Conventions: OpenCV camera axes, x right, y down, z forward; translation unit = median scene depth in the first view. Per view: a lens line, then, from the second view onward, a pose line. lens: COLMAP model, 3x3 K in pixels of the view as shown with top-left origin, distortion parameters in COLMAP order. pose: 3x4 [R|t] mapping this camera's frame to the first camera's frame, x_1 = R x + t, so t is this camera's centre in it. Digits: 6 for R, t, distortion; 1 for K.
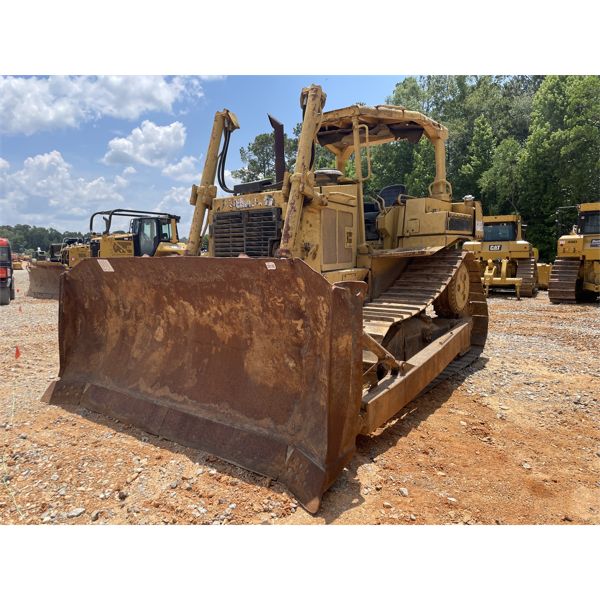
lens RADIAL K [[476.9, 0, 312.3], [0, 476.9, 295.0], [0, 0, 1]] dist [0.050332, -0.049616]
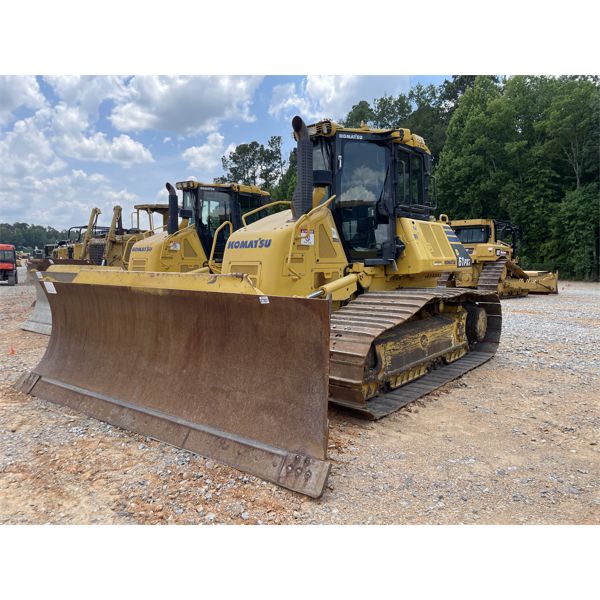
lens RADIAL K [[476.9, 0, 323.4], [0, 476.9, 298.6], [0, 0, 1]] dist [0.050332, -0.049616]
pose [[0.999819, 0.003424, 0.018737, 0.121355], [-0.003588, 0.999956, 0.008701, 0.013491], [-0.018707, -0.008767, 0.999787, -0.204838]]
